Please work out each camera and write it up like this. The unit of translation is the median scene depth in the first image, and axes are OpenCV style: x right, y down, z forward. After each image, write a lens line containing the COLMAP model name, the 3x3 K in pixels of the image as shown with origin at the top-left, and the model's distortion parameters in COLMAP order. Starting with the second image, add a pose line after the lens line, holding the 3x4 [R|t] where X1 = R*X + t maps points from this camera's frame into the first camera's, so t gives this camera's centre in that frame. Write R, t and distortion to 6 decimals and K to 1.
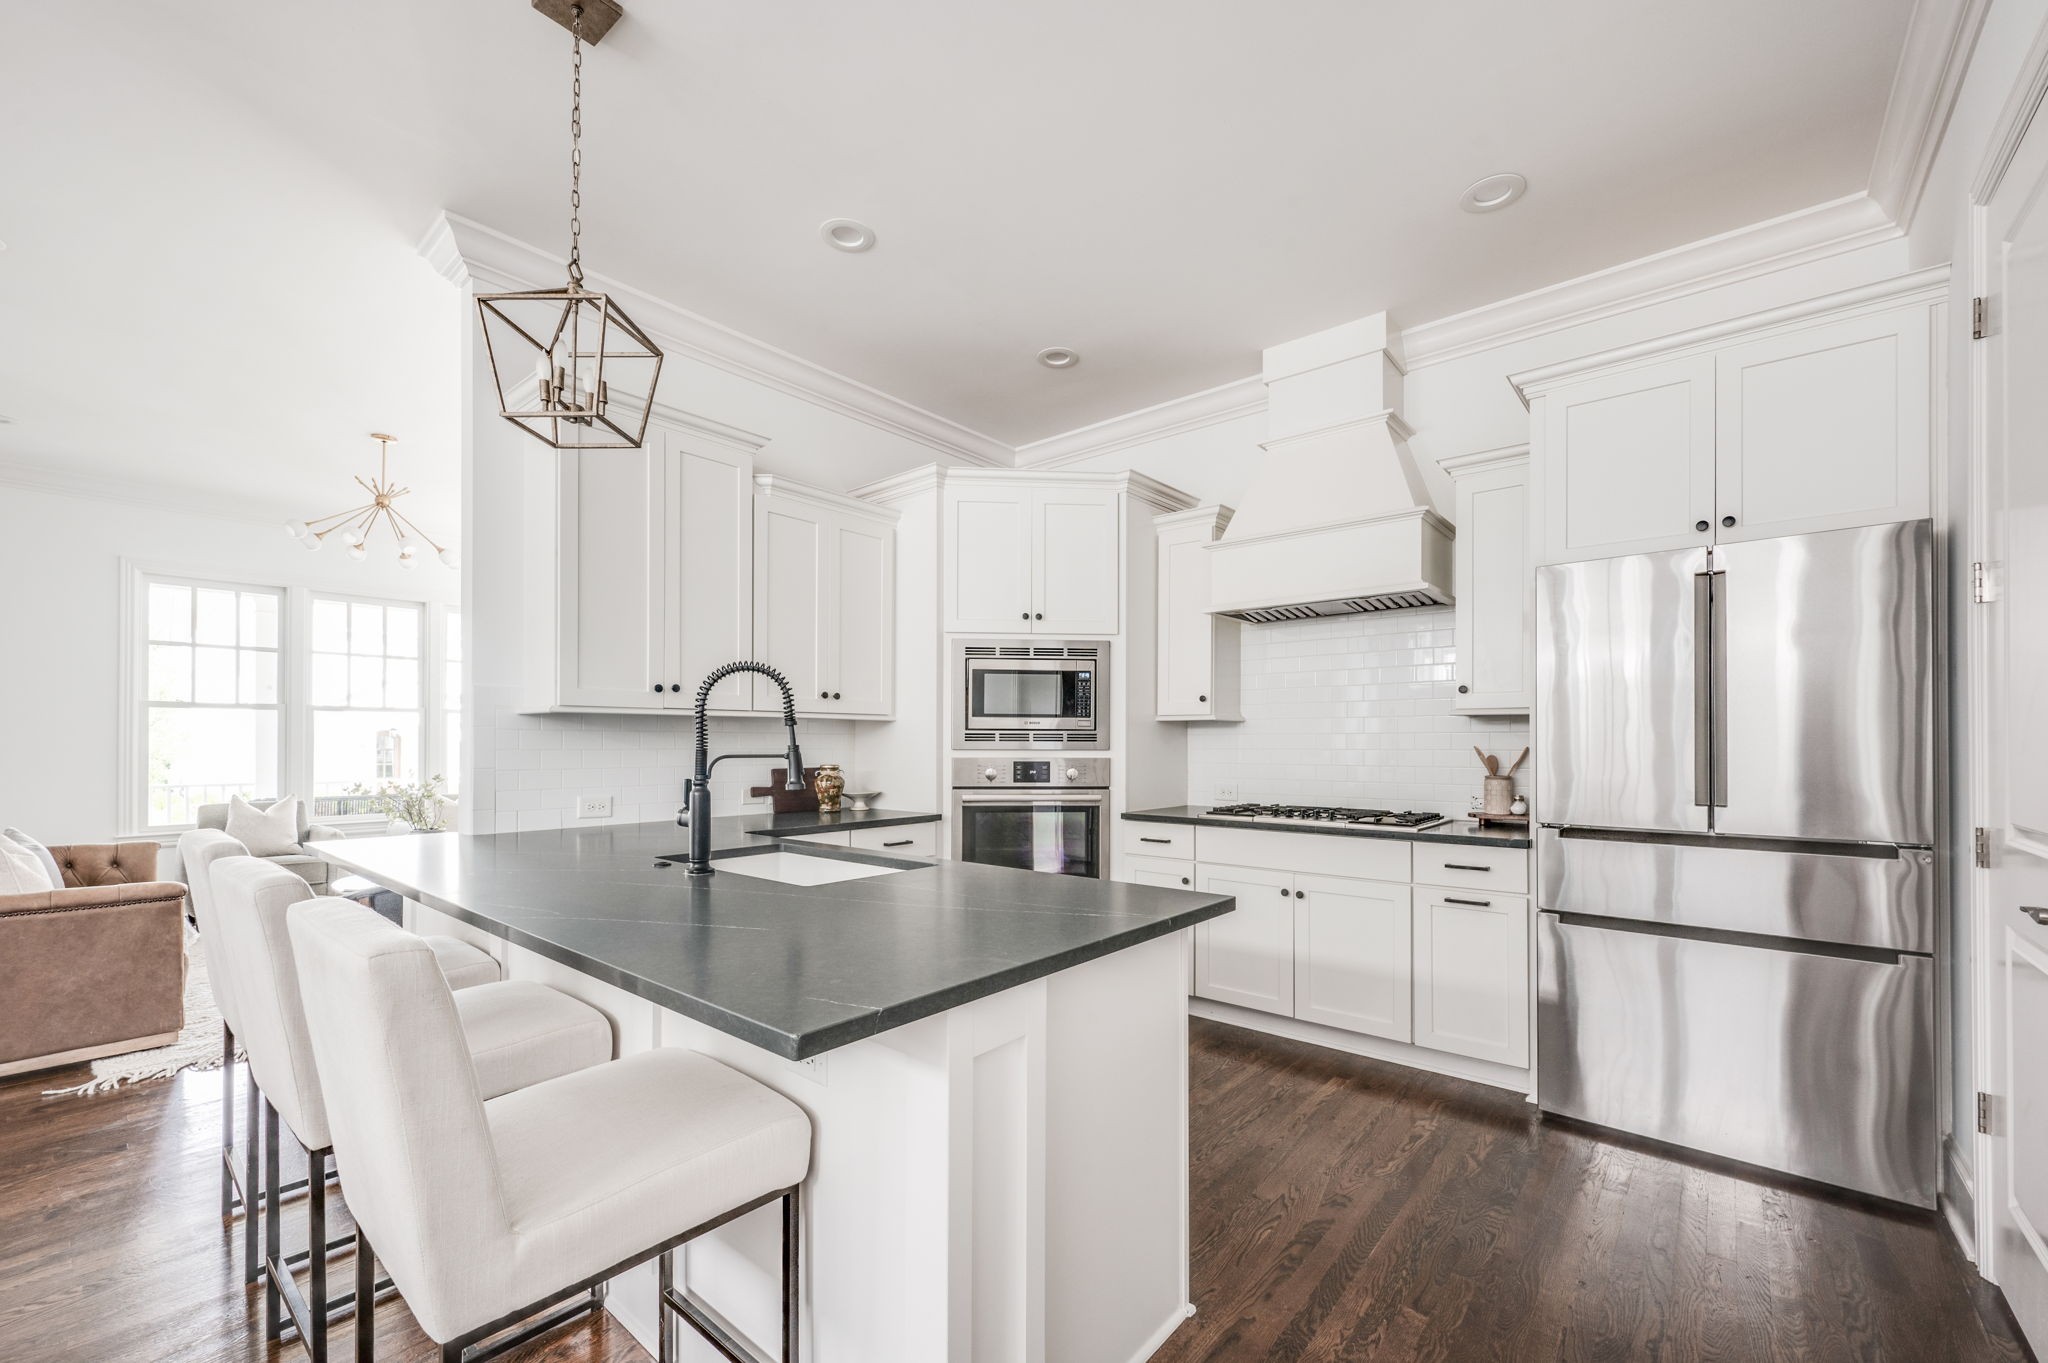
lens RADIAL K [[833.4, 0, 1022.0], [0, 833.4, 738.4], [0, 0, 1]] dist [0.001455, 0.000149]
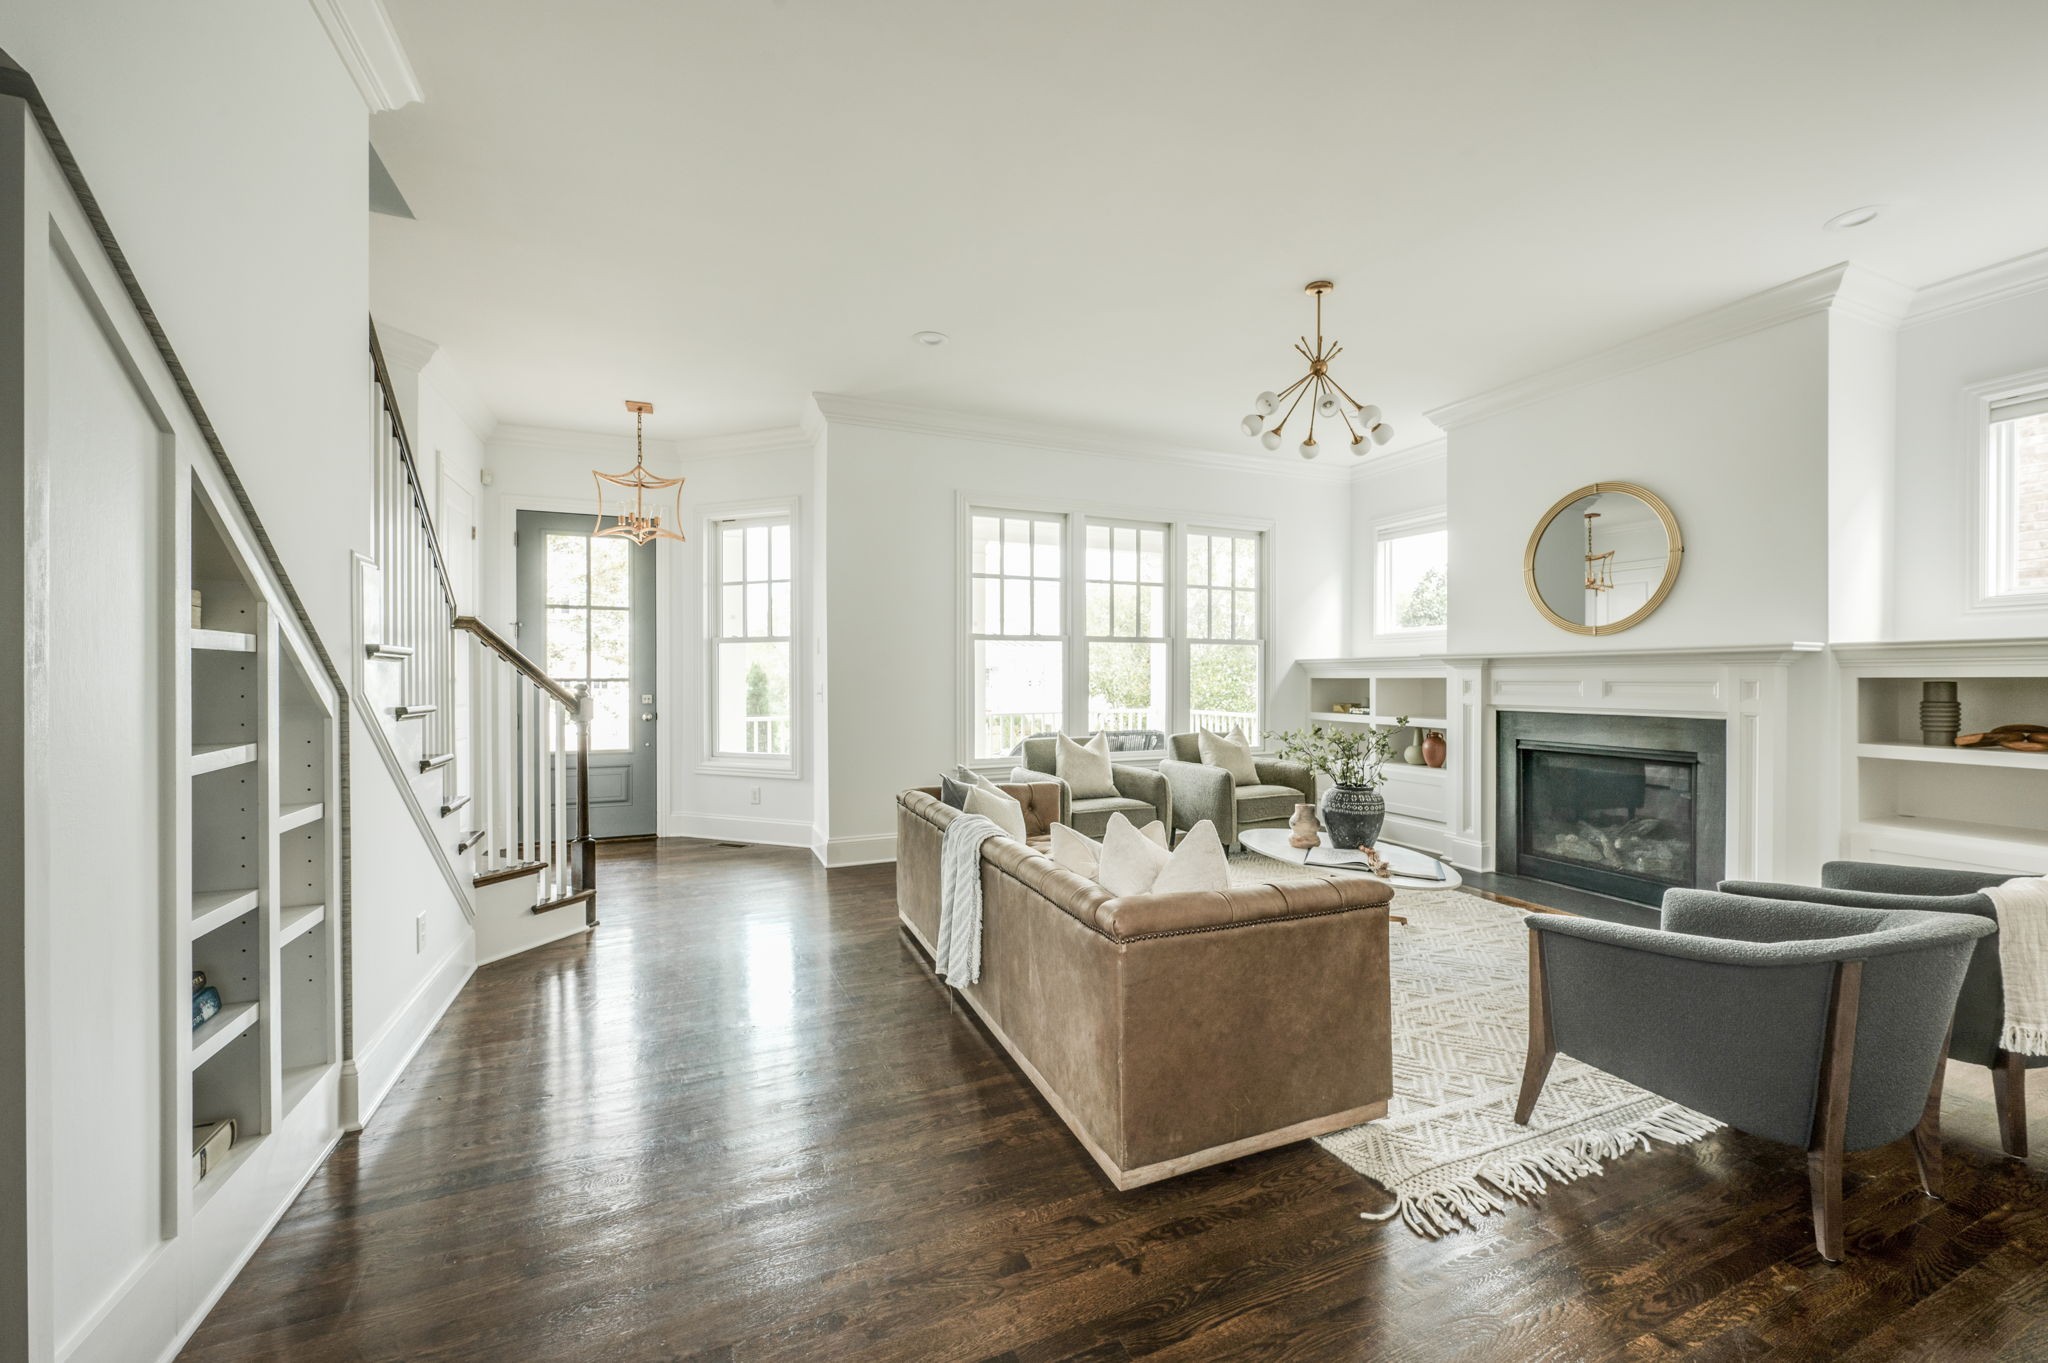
lens RADIAL K [[828.5, 0, 1049.9], [0, 828.5, 670.9], [0, 0, 1]] dist [-0.004525, -0.000346]
pose [[0.895127, -0.003076, -0.445800, -0.855814], [0.002209, 0.999995, -0.002463, 0.003728], [0.445805, 0.001220, 0.895129, 0.249580]]
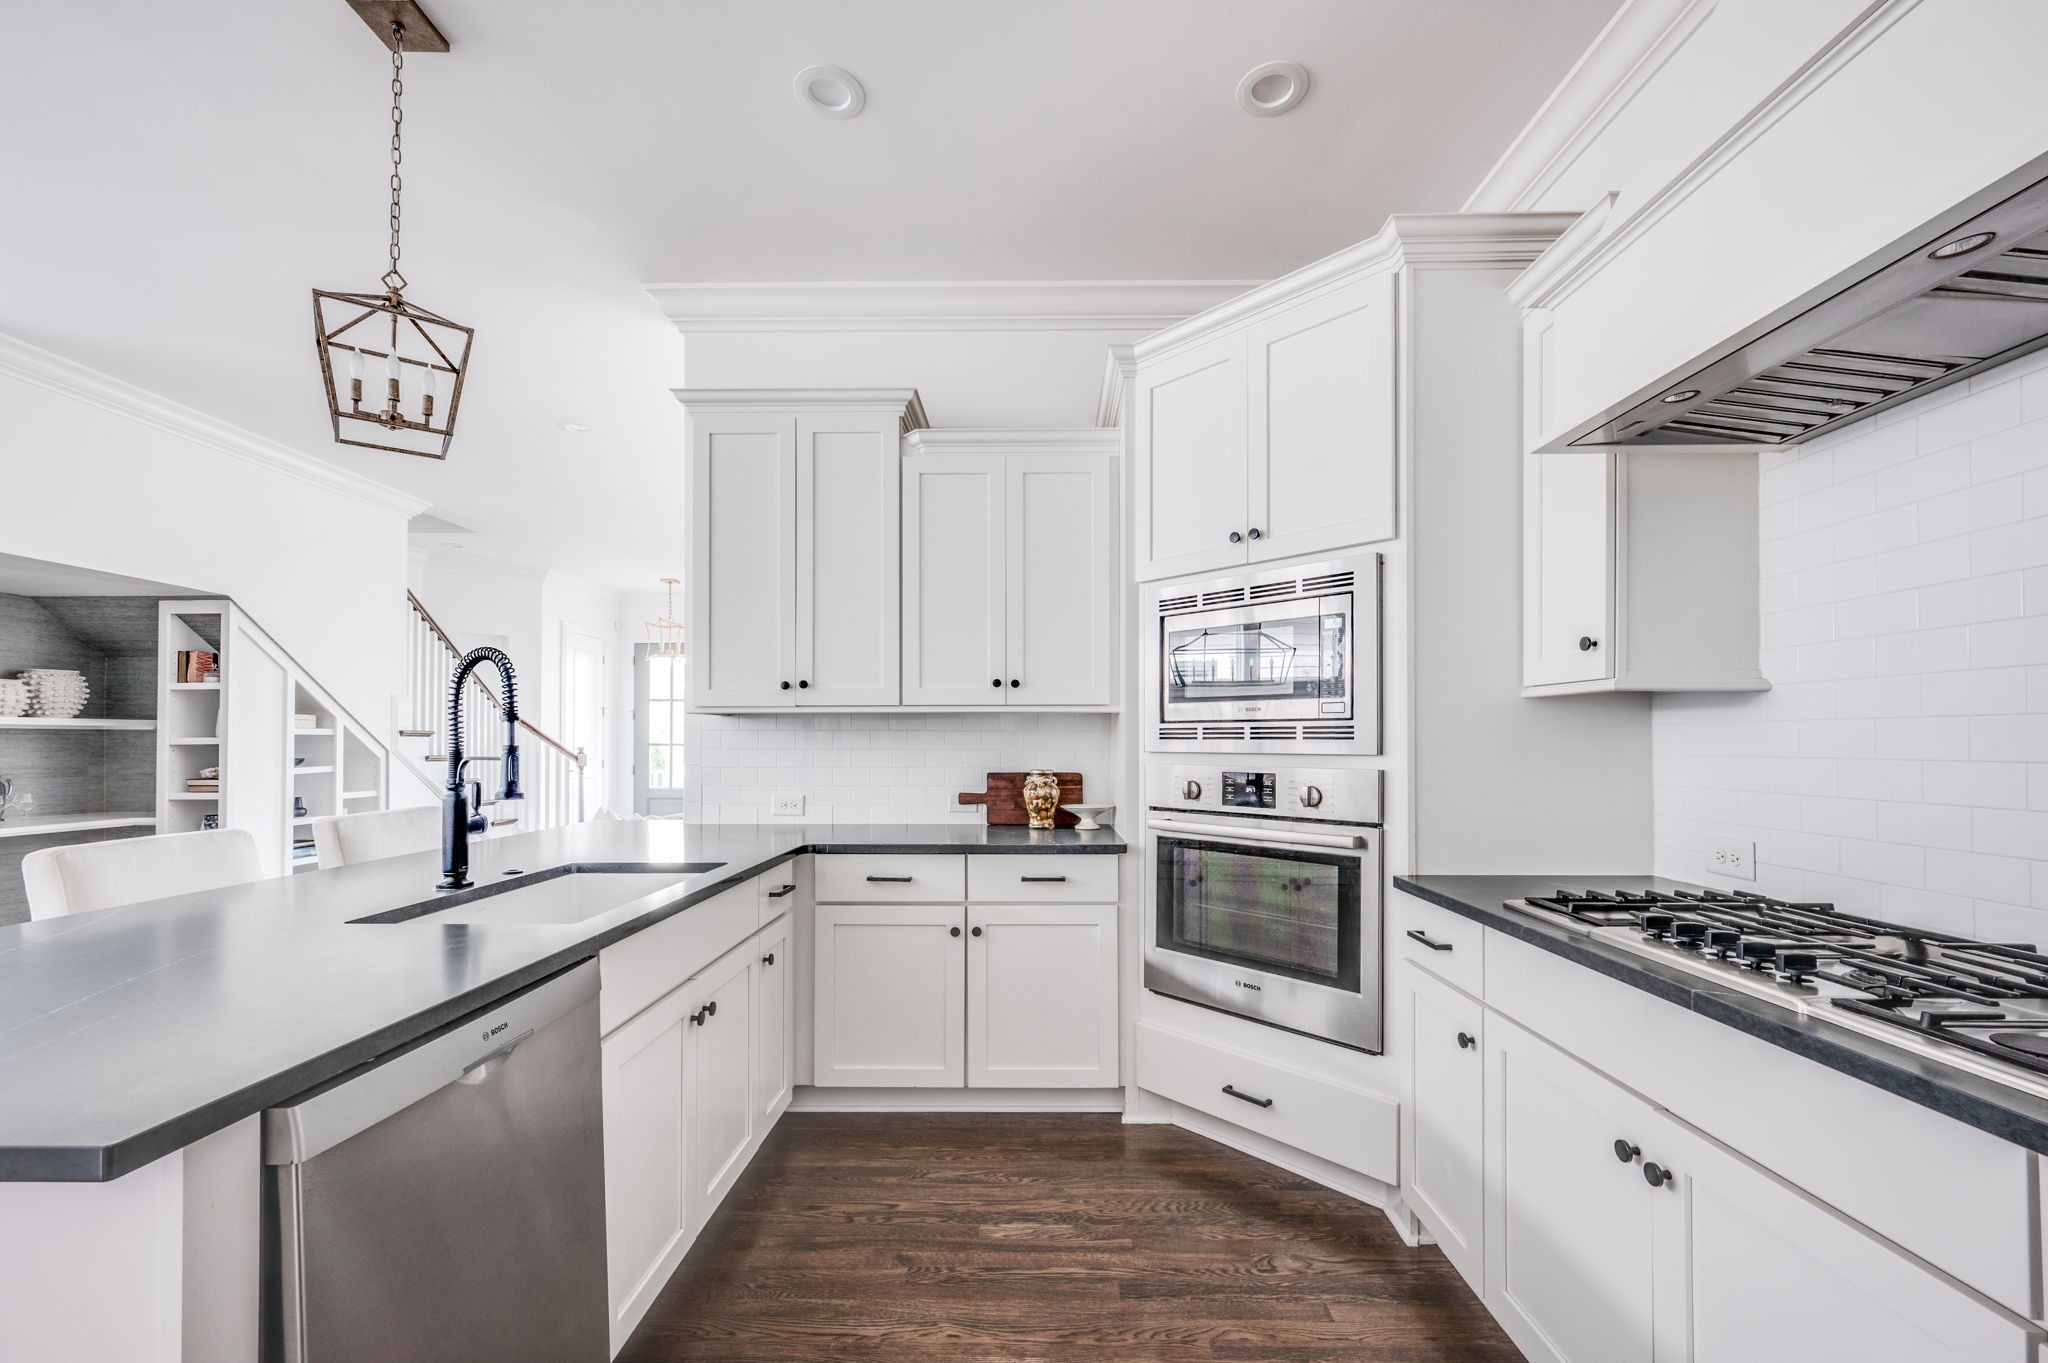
lens RADIAL K [[833.4, 0, 1022.0], [0, 833.4, 738.4], [0, 0, 1]] dist [0.001455, 0.000149]
pose [[0.629524, -0.002554, -0.776977, 0.381990], [0.004885, 0.999988, 0.000671, 0.001128], [0.776966, -0.004218, 0.629529, 0.486383]]
